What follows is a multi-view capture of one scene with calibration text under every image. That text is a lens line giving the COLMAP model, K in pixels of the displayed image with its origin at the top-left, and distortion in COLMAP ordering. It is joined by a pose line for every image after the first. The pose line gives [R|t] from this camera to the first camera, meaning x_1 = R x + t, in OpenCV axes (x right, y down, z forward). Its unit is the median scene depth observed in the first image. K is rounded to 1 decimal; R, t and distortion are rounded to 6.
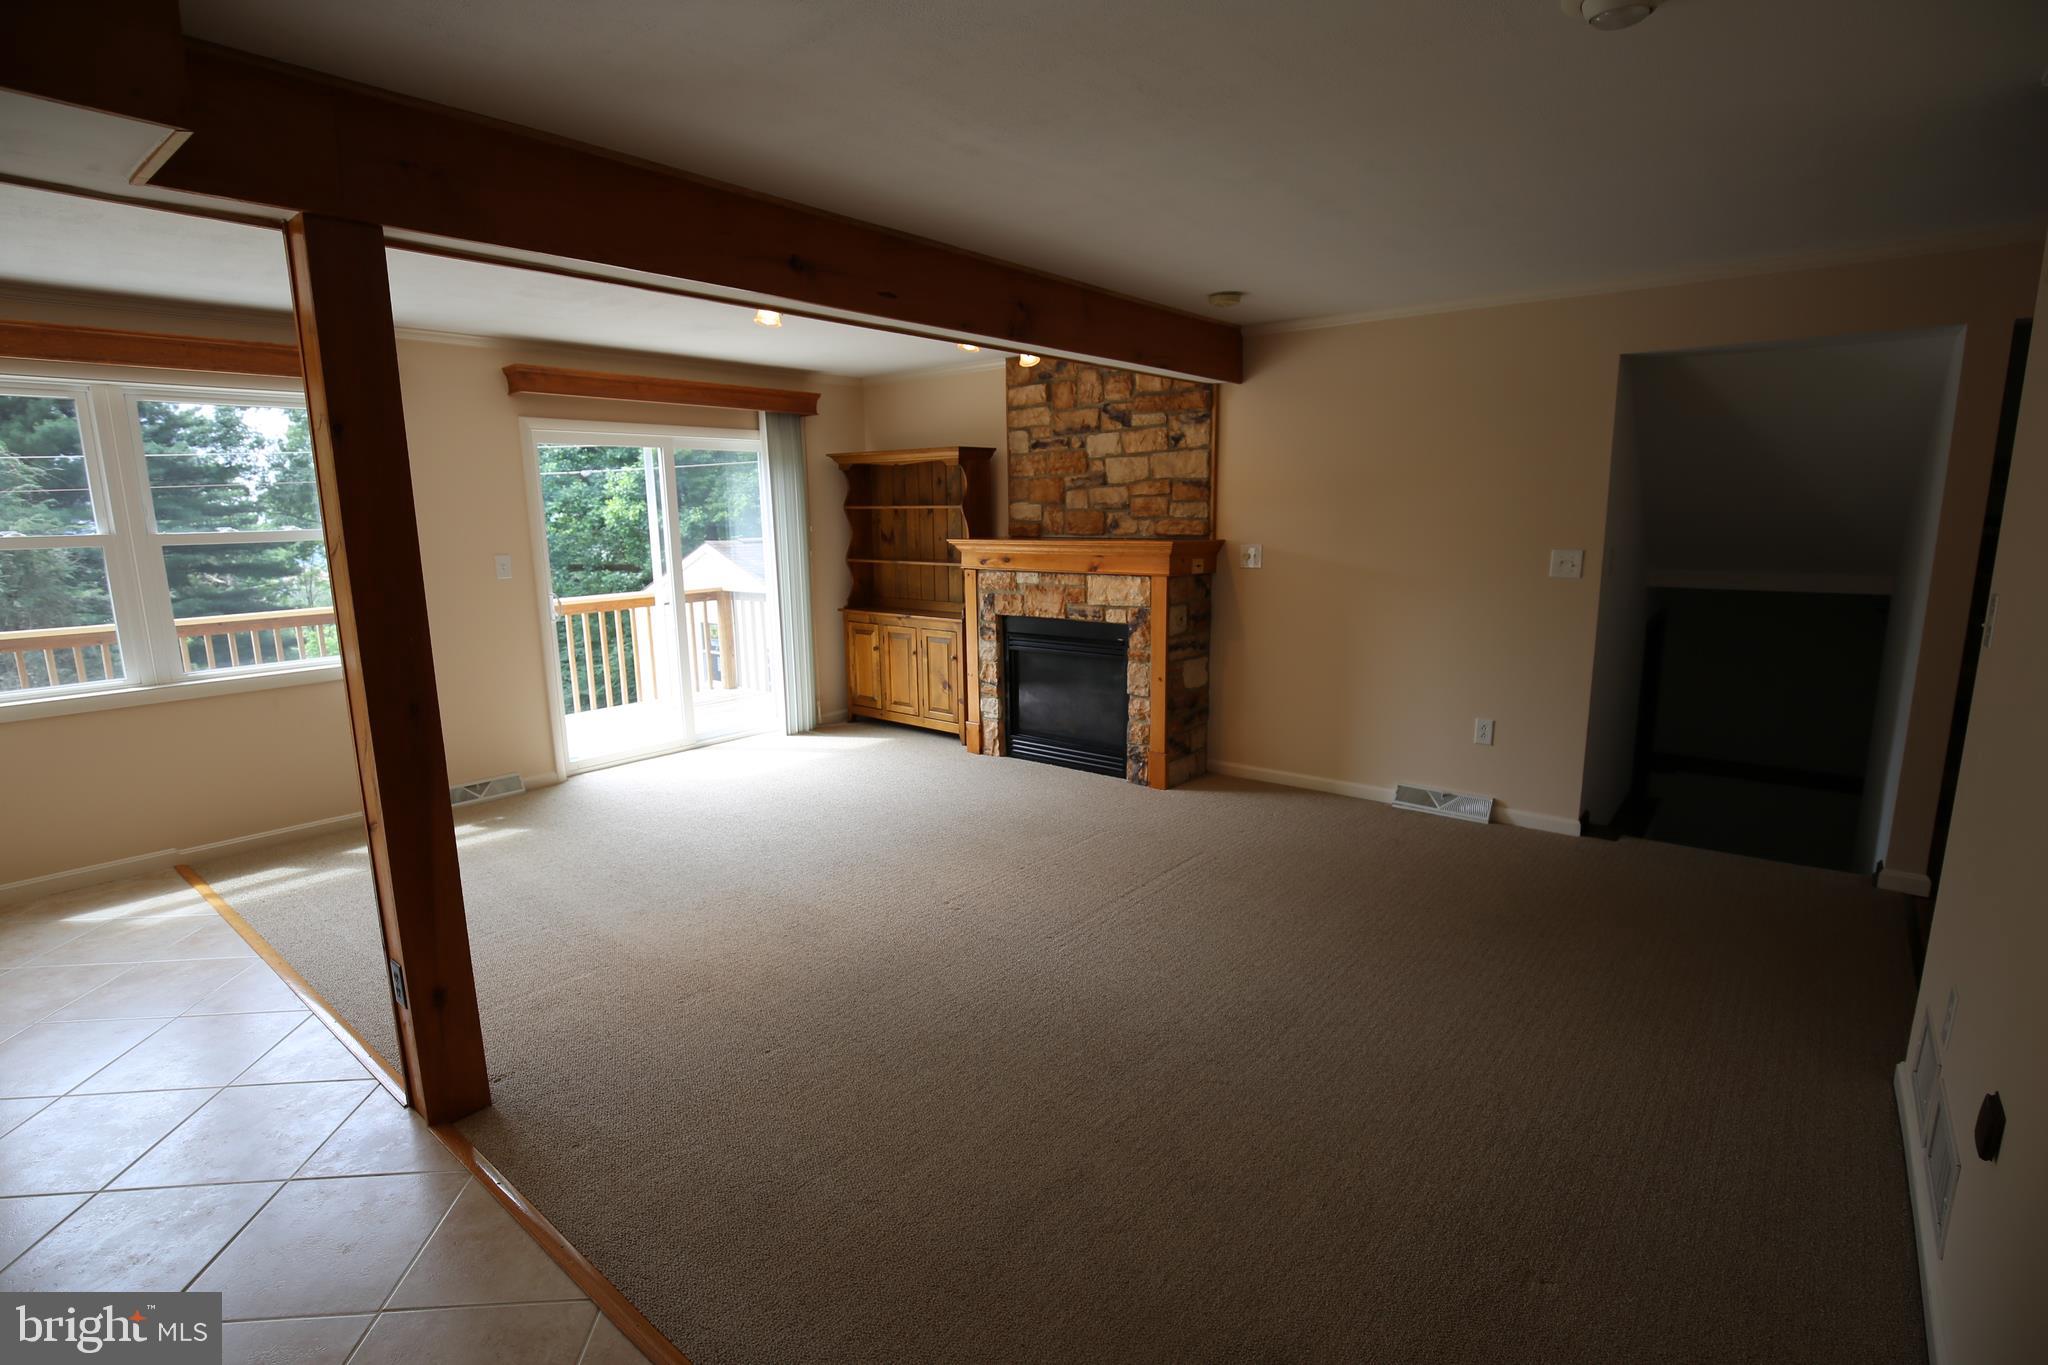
lens RADIAL K [[982.5, 0, 1022.4], [0, 982.5, 686.9], [0, 0, 1]] dist [-0.002468, -0.000111]
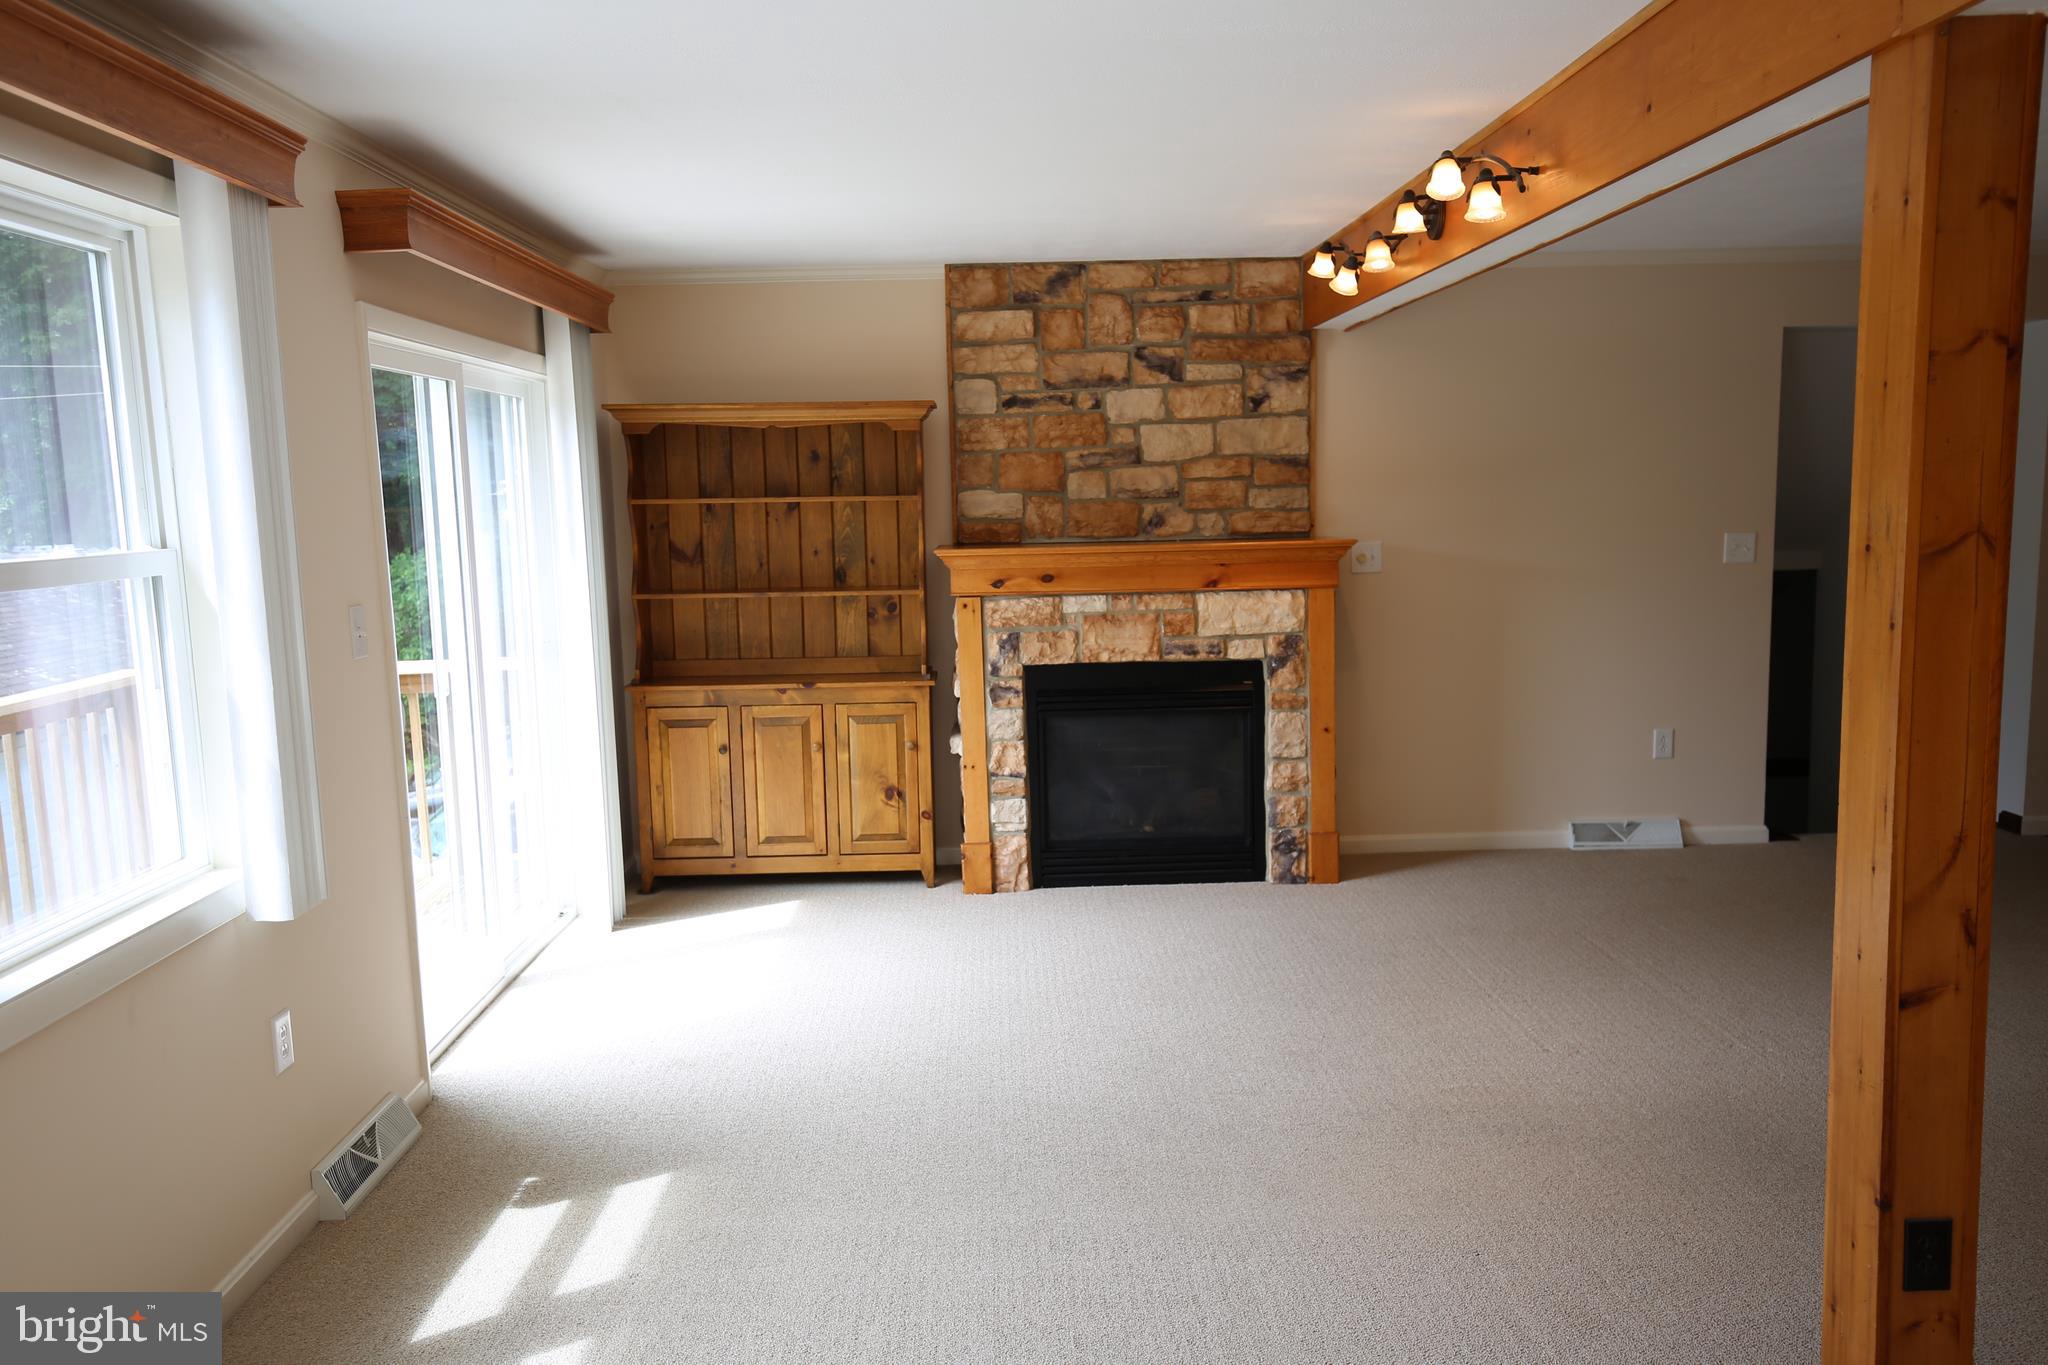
lens RADIAL K [[1570.8, 0, 1025.3], [0, 1570.8, 689.0], [0, 0, 1]] dist [0.040433, 0.001629]
pose [[0.754306, -0.085960, 0.650872, -0.696792], [0.129295, 0.991426, -0.018904, -0.039651], [-0.643666, 0.098414, 0.758952, 0.235698]]
